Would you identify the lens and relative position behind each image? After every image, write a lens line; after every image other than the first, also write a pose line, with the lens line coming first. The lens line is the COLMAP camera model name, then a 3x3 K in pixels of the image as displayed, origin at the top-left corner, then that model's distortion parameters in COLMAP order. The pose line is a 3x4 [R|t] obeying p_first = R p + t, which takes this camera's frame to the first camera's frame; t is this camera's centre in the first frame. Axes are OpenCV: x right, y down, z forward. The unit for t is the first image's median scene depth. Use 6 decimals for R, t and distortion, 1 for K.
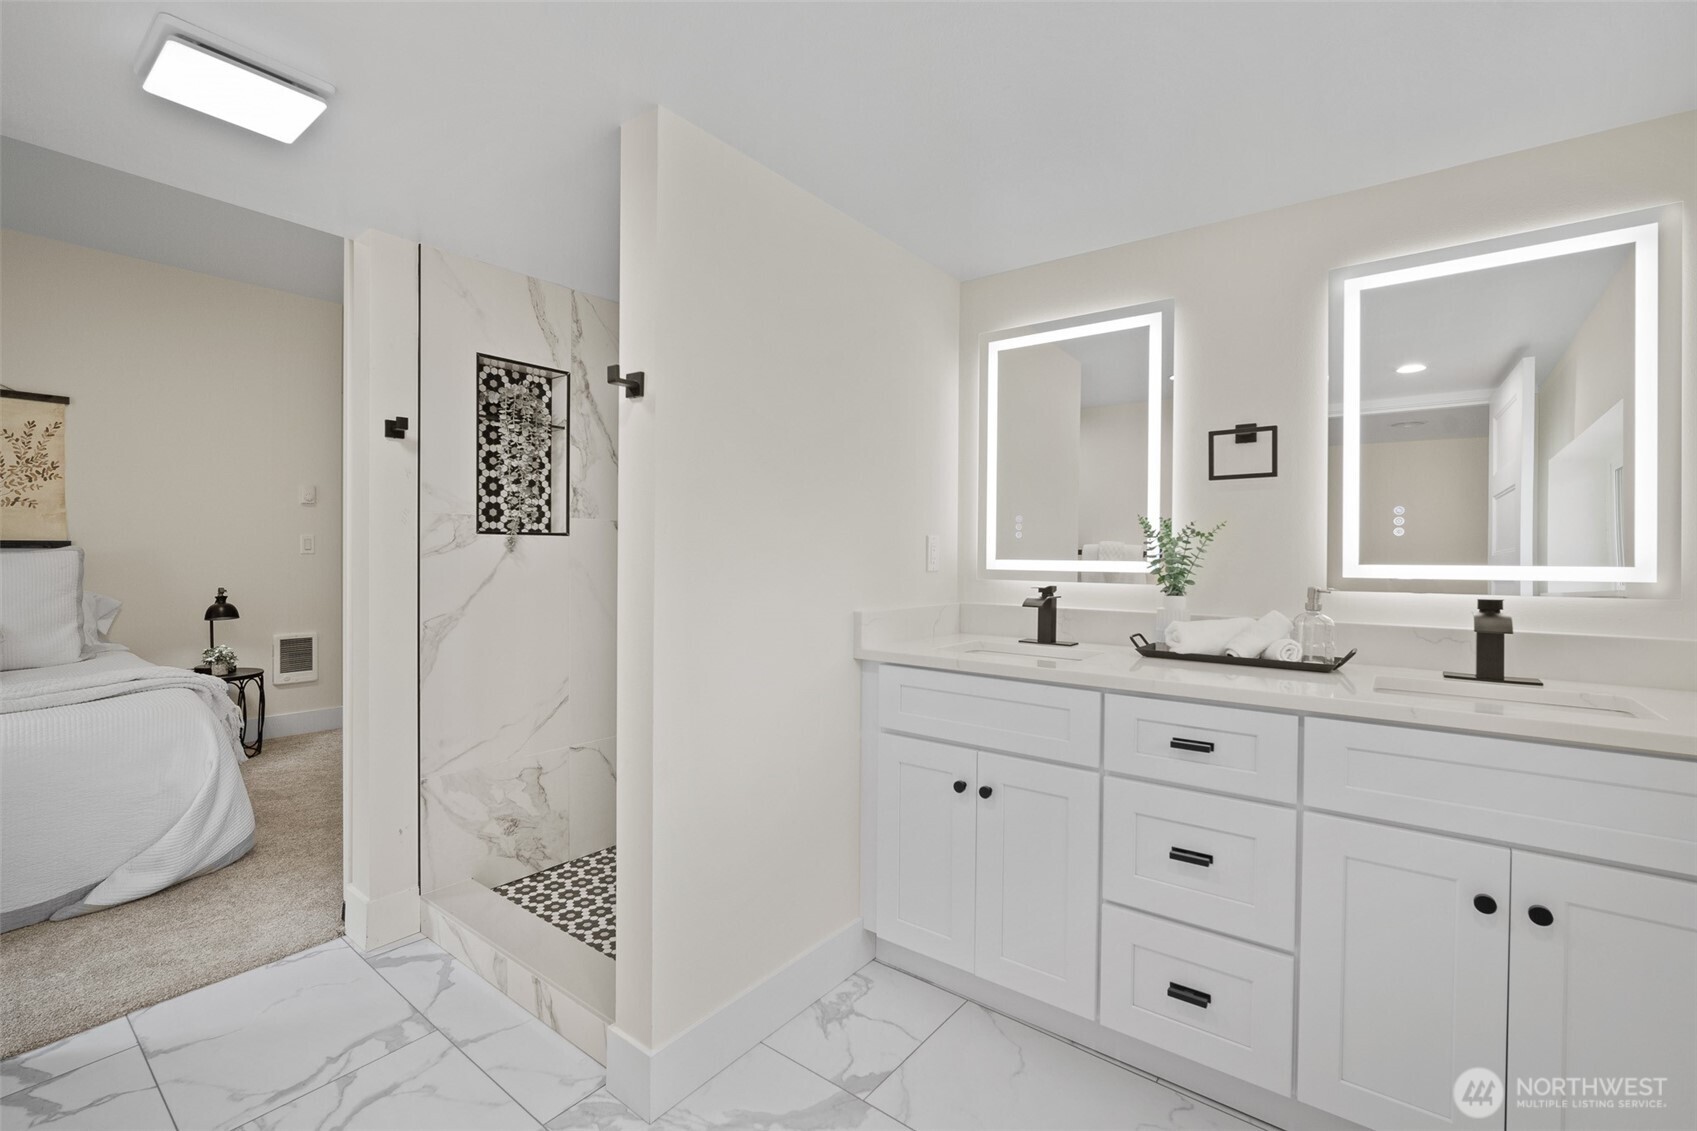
lens RADIAL K [[744.1, 0, 845.3], [0, 744.1, 558.4], [0, 0, 1]] dist [-0.010385, 0.002893]
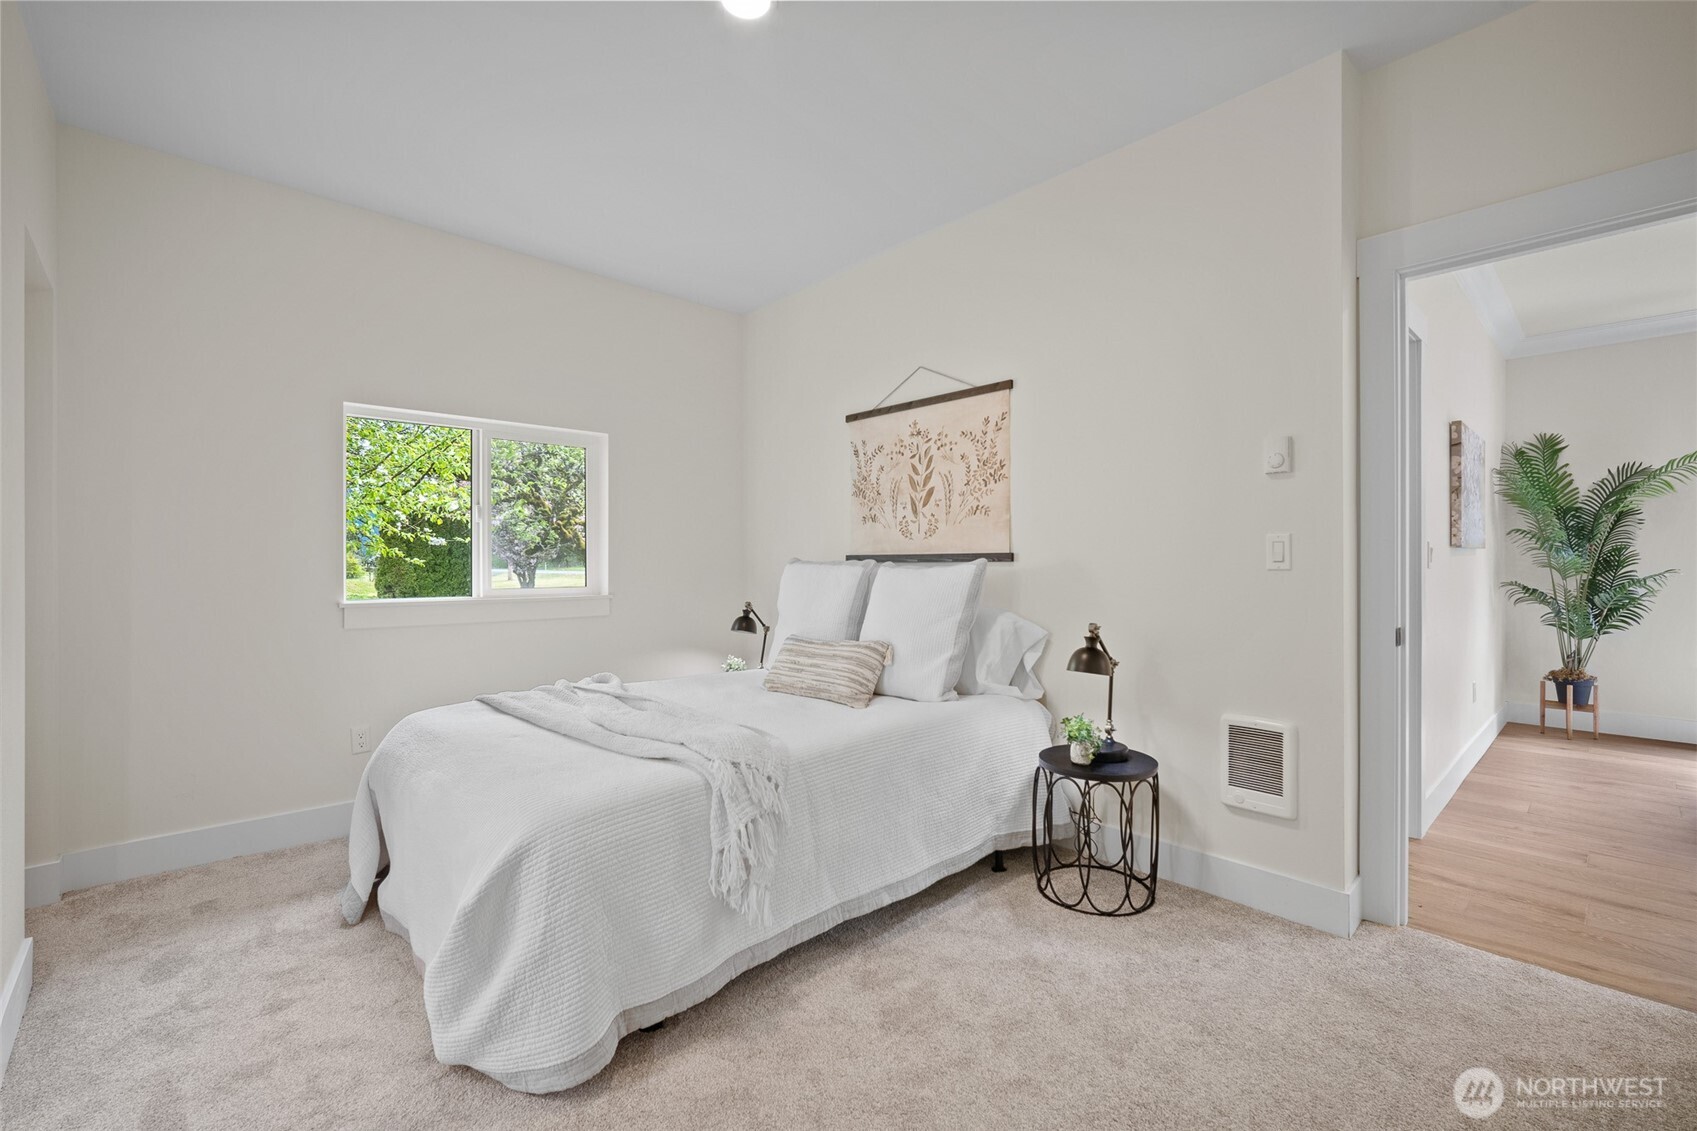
lens RADIAL K [[744.1, 0, 846.7], [0, 744.1, 560.9], [0, 0, 1]] dist [-0.010385, 0.002893]
pose [[-0.155128, -0.007683, -0.987864, -0.203097], [-0.007359, 0.999951, -0.006621, -0.008024], [0.987867, 0.006243, -0.155177, 0.960798]]
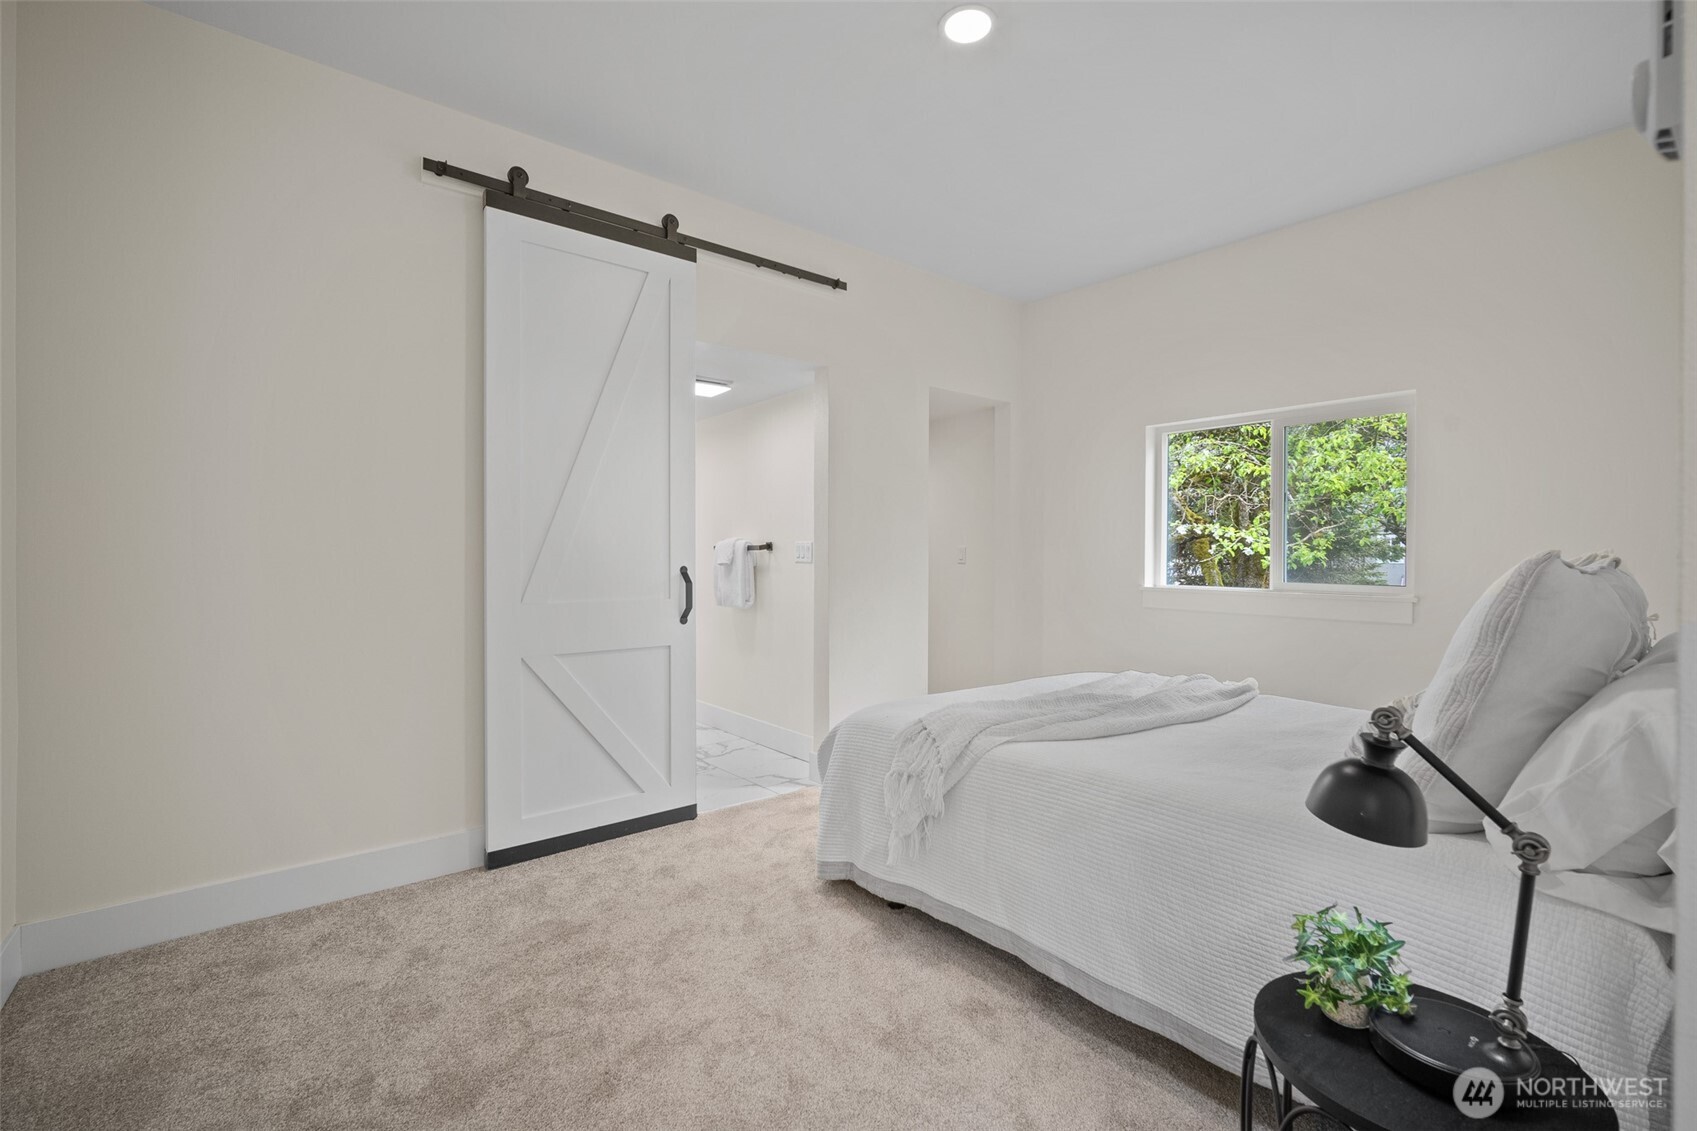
lens RADIAL K [[744.1, 0, 848.7], [0, 744.1, 565.0], [0, 0, 1]] dist [-0.010385, 0.002893]
pose [[-0.974556, -0.015701, 0.223592, -1.382592], [-0.009797, 0.999574, 0.027490, -0.026670], [-0.223928, 0.024600, -0.974295, 1.858290]]
